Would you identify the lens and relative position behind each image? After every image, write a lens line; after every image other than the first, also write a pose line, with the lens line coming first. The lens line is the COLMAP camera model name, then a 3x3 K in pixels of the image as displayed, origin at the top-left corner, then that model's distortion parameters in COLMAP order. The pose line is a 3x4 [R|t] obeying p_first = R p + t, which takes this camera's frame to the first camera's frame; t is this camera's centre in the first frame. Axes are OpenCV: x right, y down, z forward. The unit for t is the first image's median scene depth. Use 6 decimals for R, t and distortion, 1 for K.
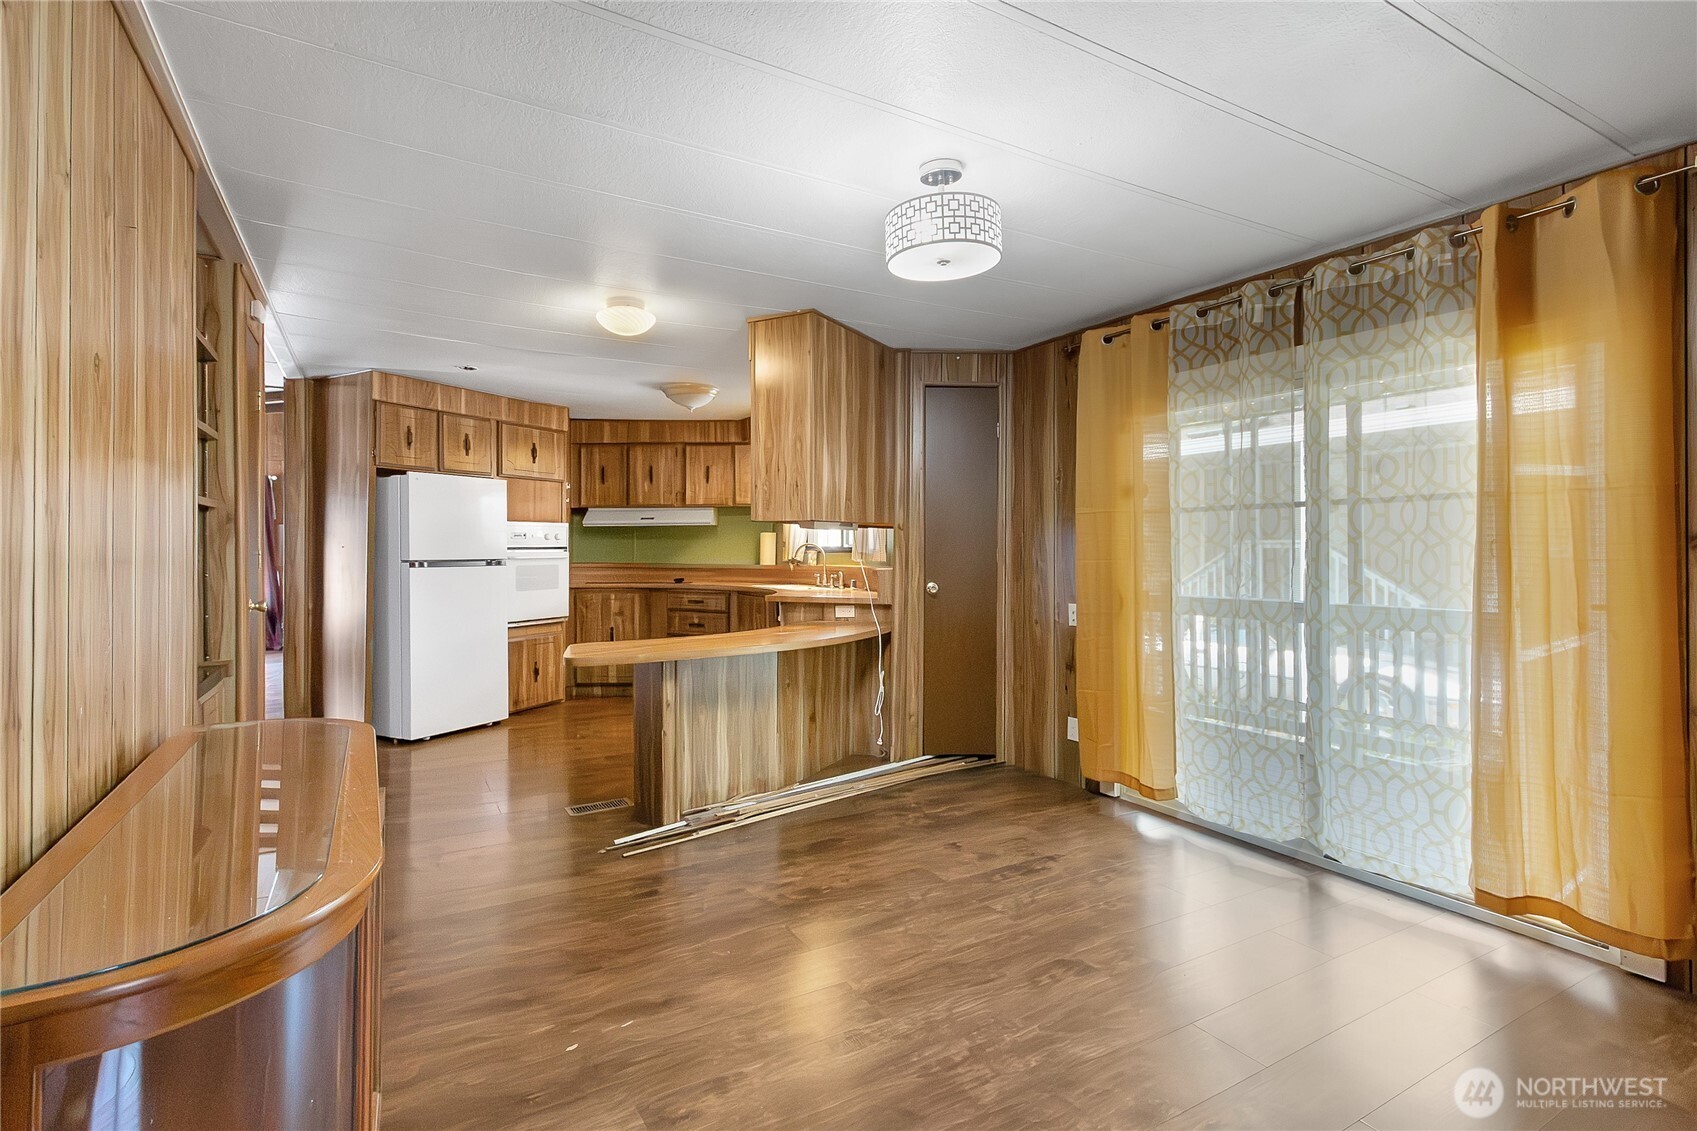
lens RADIAL K [[808.9, 0, 849.6], [0, 808.9, 559.2], [0, 0, 1]] dist [0.001641, 0.000624]
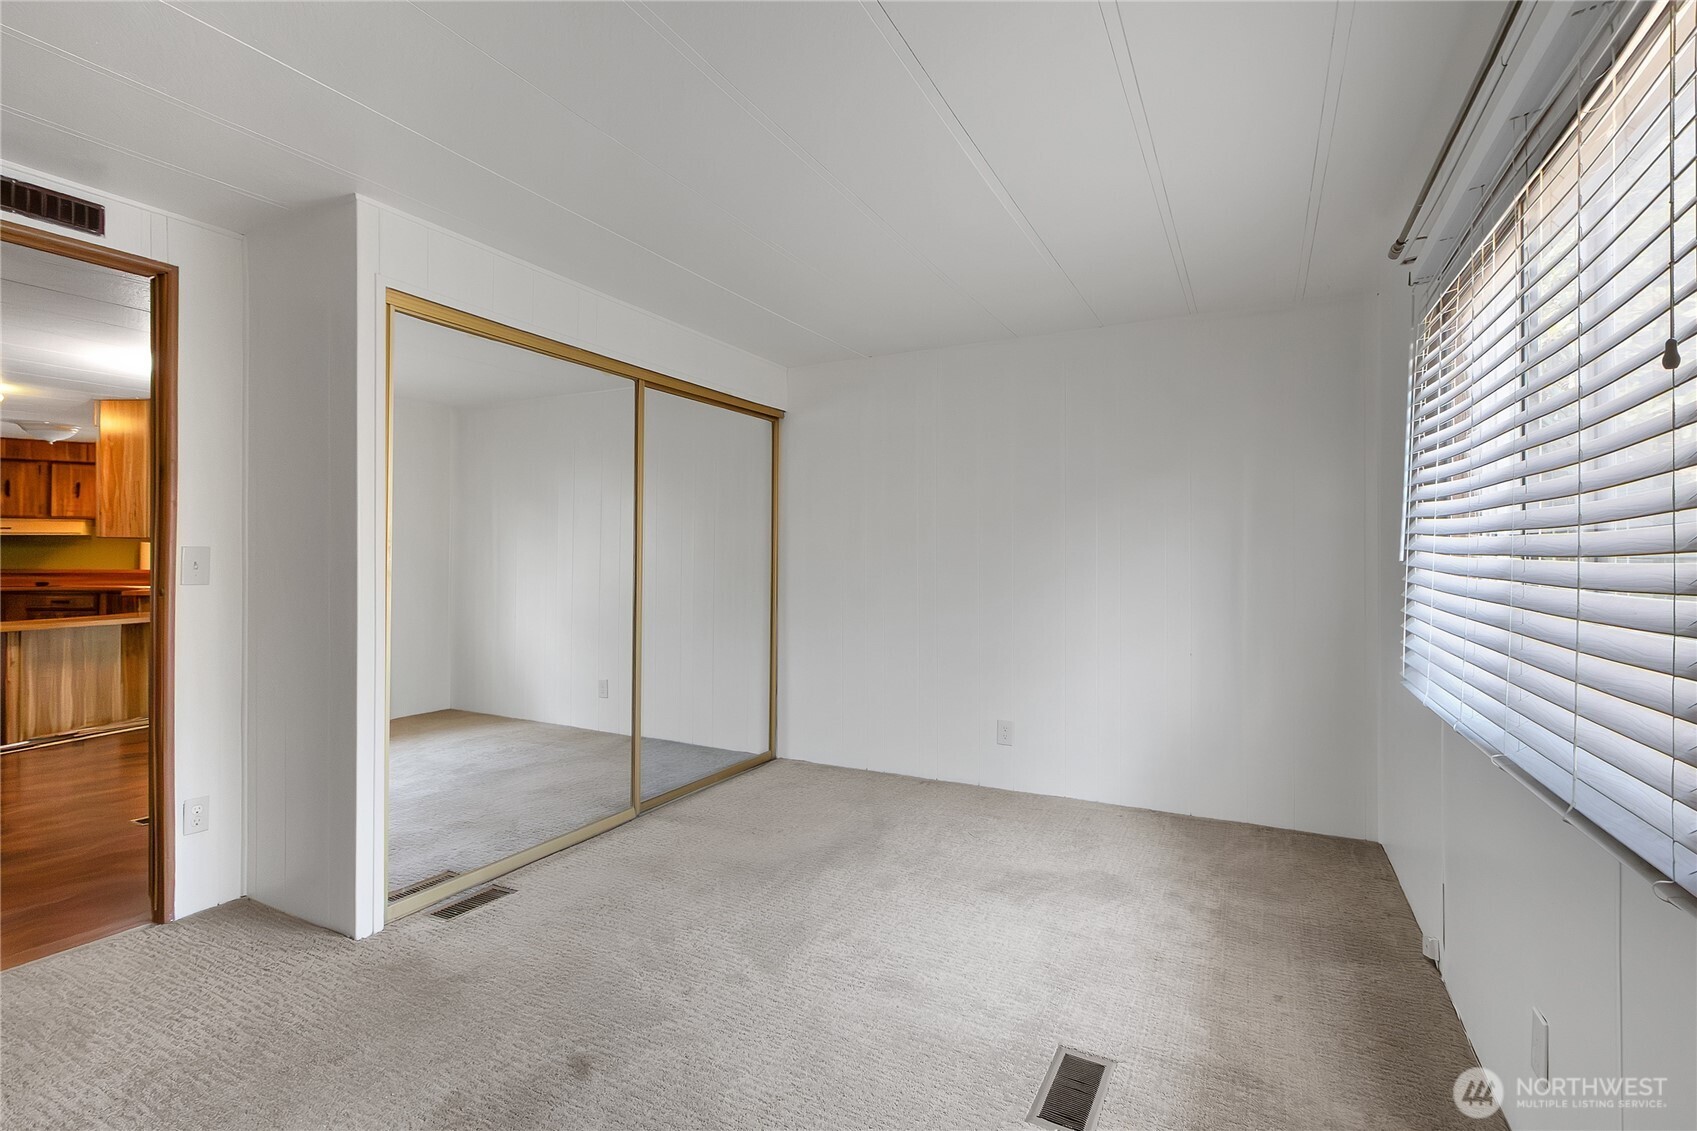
lens RADIAL K [[808.9, 0, 849.6], [0, 808.9, 560.3], [0, 0, 1]] dist [0.001641, 0.000624]
pose [[0.851739, 0.005288, 0.523940, 0.204788], [0.000039, 0.999948, -0.010157, 0.006776], [-0.523967, 0.008672, 0.851695, -0.723849]]
